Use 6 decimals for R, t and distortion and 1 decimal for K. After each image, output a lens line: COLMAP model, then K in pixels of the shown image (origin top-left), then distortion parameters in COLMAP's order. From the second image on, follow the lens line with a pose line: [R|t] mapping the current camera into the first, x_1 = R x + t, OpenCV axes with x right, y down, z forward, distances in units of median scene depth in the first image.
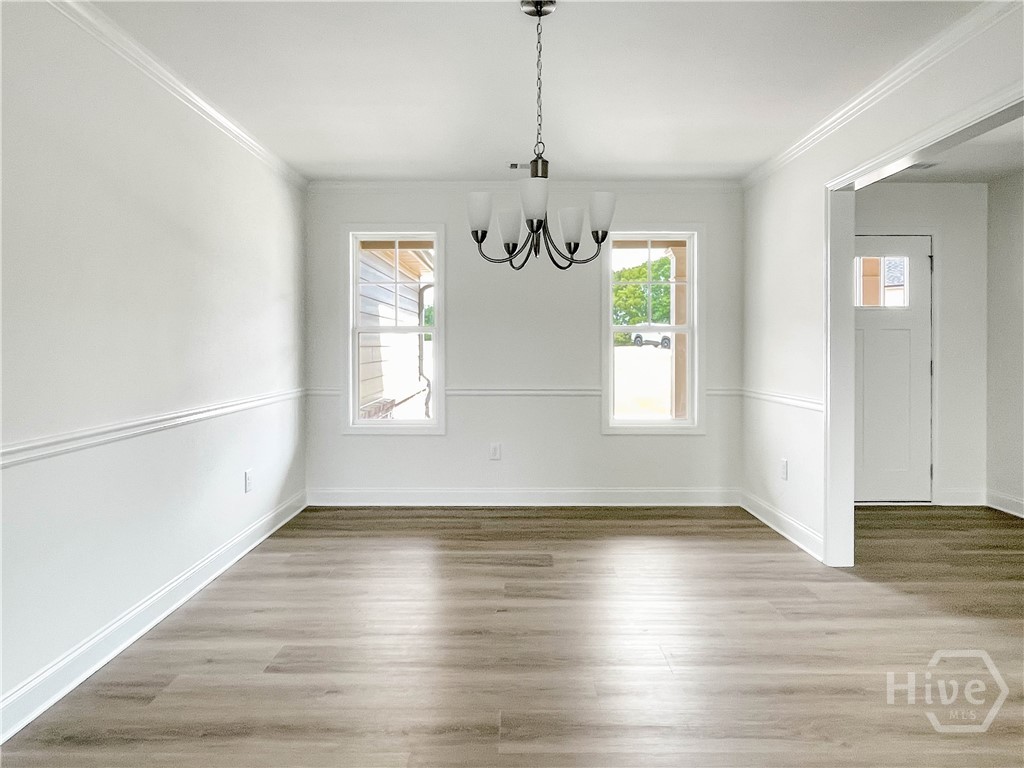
lens RADIAL K [[634.3, 0, 486.4], [0, 634.3, 361.1], [0, 0, 1]] dist [-0.019300, 0.008059]
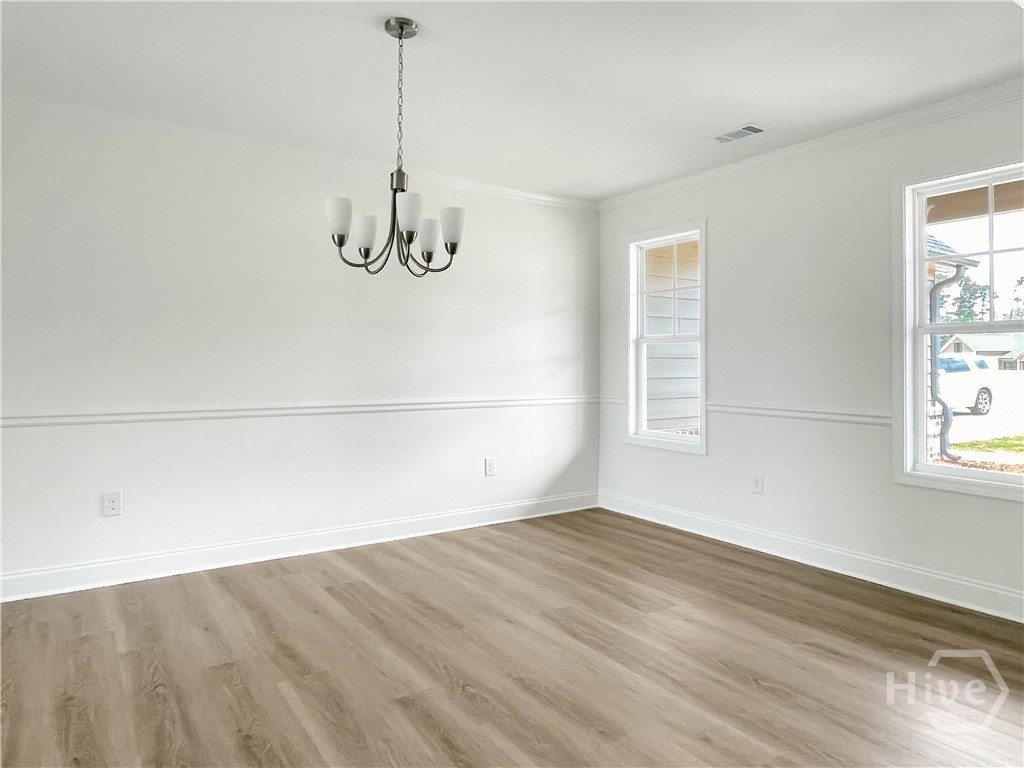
lens RADIAL K [[634.3, 0, 513.6], [0, 634.3, 372.3], [0, 0, 1]] dist [-0.019300, 0.008059]
pose [[0.579701, 0.014544, -0.814699, 0.513199], [-0.026994, 0.999635, -0.001363, 0.009194], [0.814382, 0.022782, 0.579882, 0.273853]]
